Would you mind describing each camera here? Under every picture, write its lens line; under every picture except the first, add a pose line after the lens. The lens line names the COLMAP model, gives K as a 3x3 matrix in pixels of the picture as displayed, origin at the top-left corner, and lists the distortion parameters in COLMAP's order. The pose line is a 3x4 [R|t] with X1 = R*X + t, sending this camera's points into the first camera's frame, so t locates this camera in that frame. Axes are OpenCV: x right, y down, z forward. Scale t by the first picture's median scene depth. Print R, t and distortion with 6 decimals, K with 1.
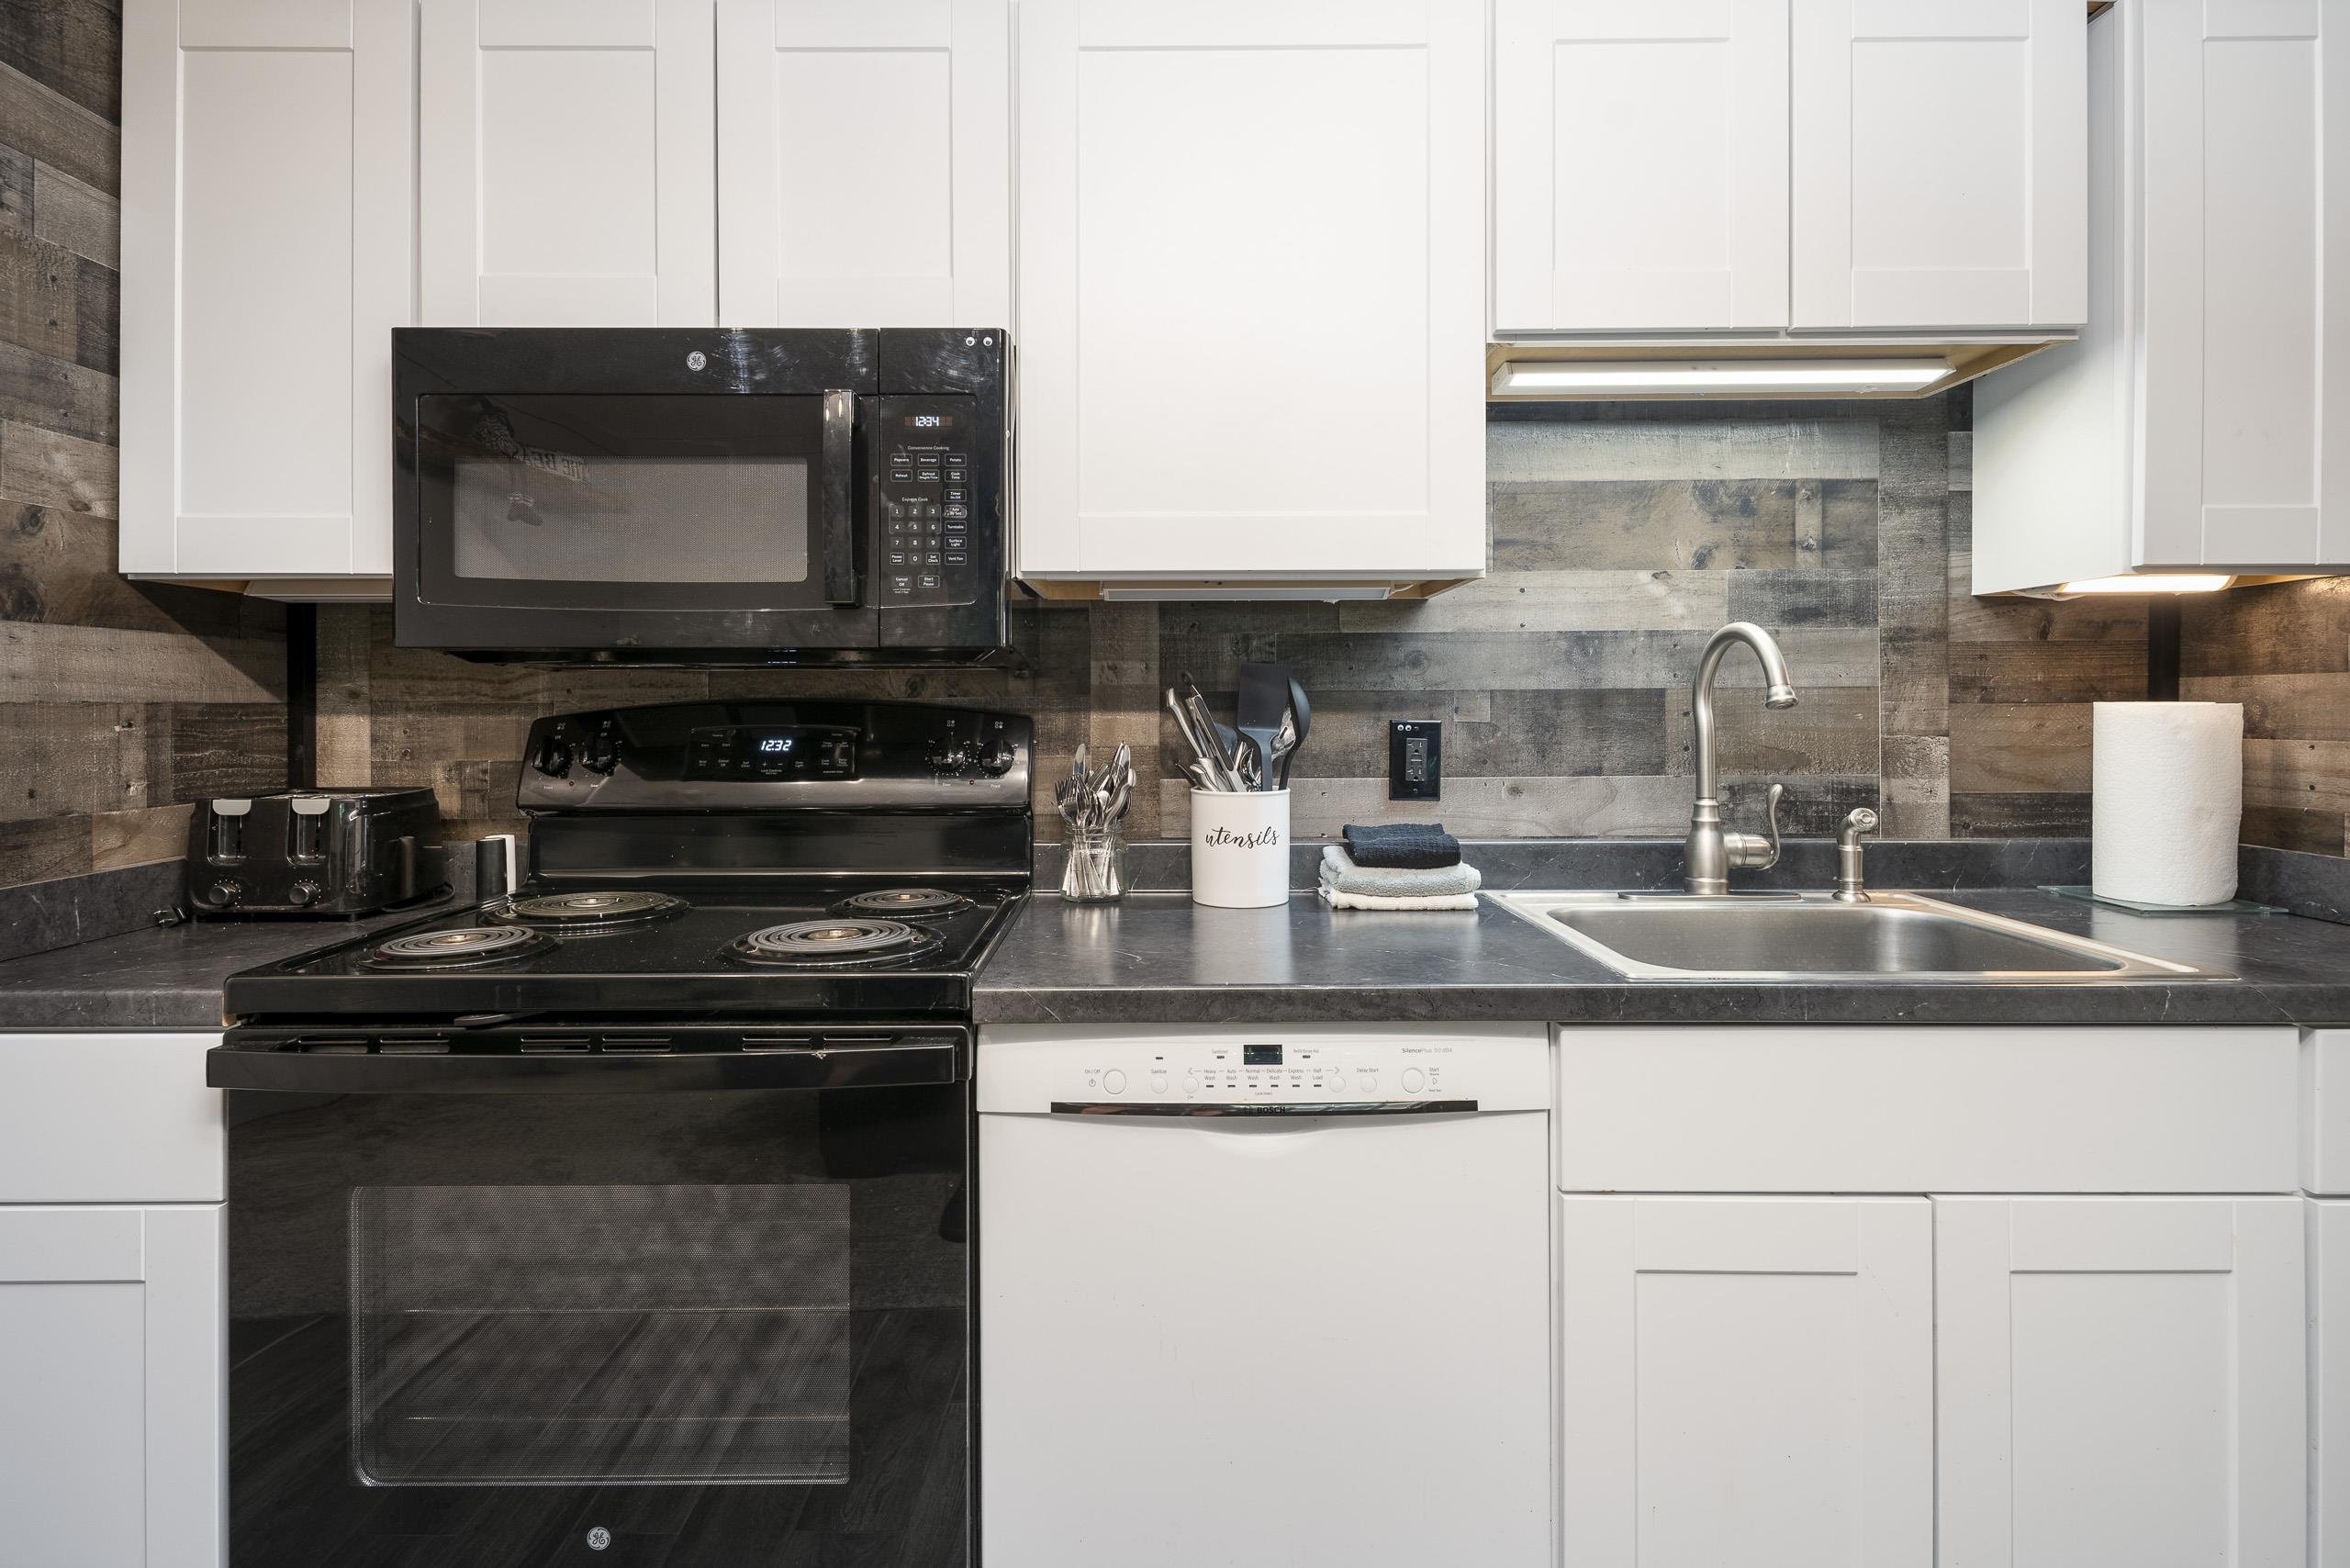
lens RADIAL K [[1243.3, 0, 1130.4], [0, 1243.3, 699.5], [0, 0, 1]] dist [0.013809, -0.007157]
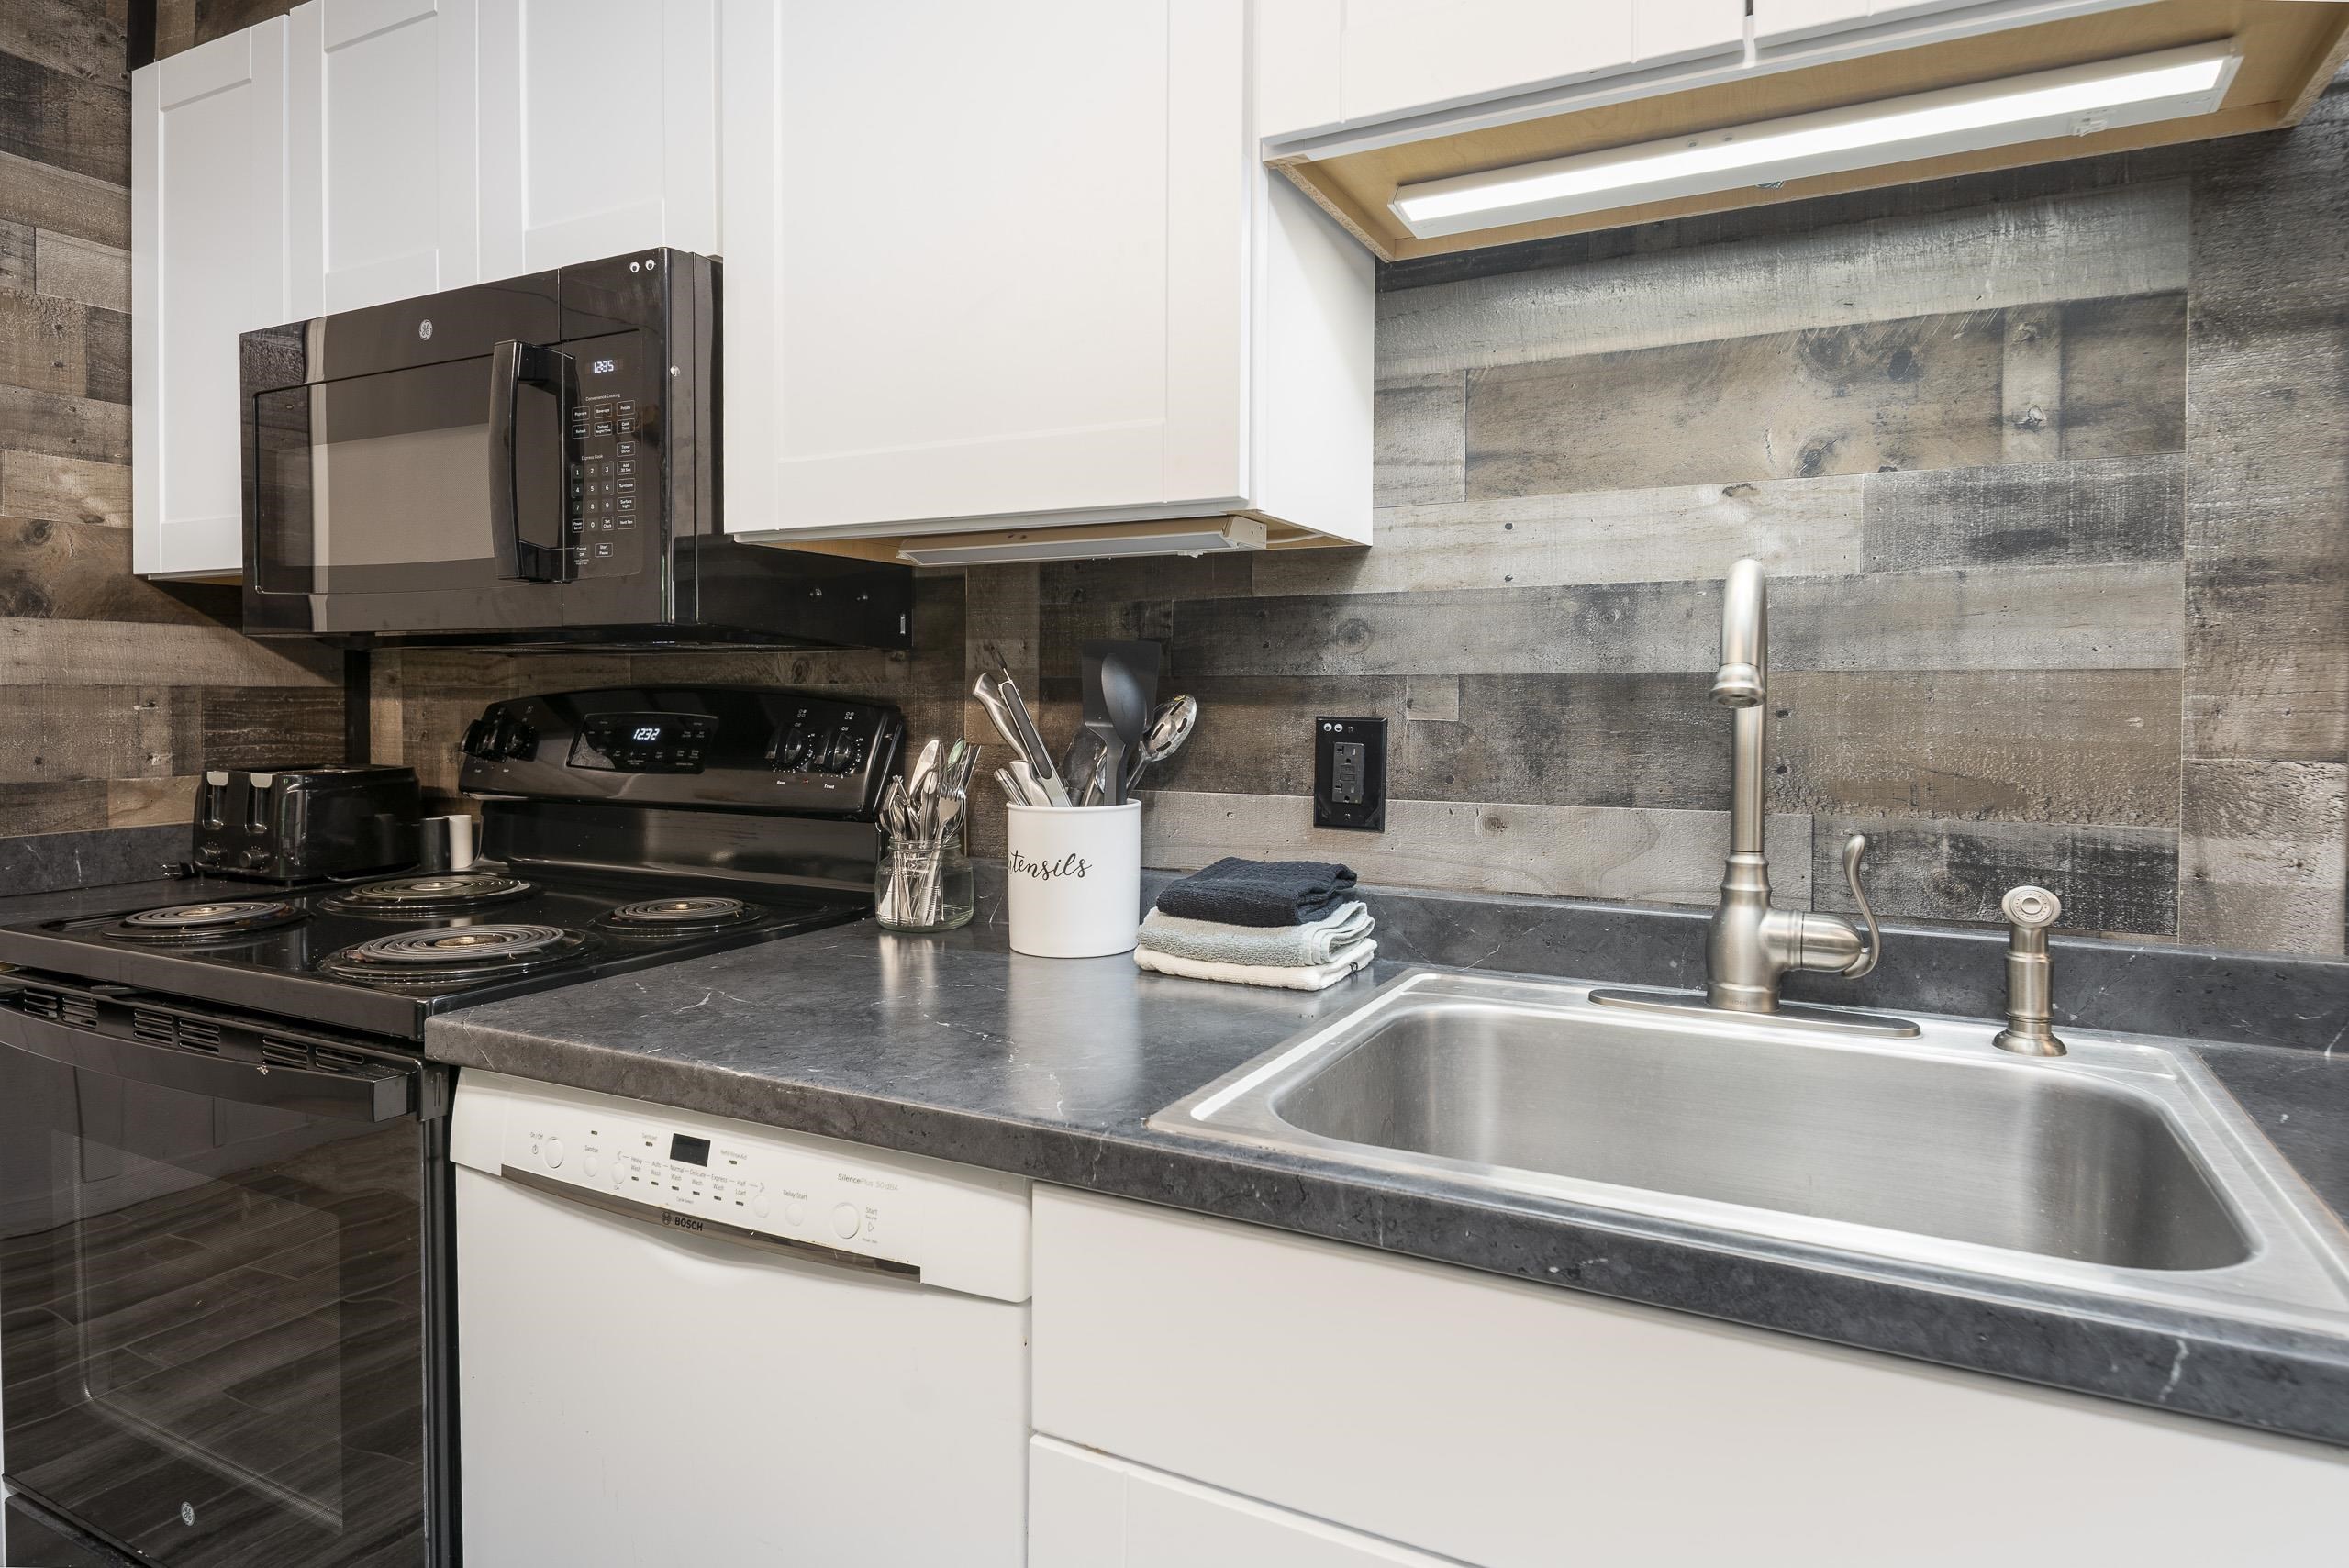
lens RADIAL K [[1332.0, 0, 1099.3], [0, 1332.0, 720.1], [0, 0, 1]] dist [-0.001557, 0.000268]
pose [[0.882132, 0.015601, -0.470743, 0.465205], [-0.004570, 0.999688, 0.024566, 0.000125], [0.470979, -0.019519, 0.881928, 0.264086]]
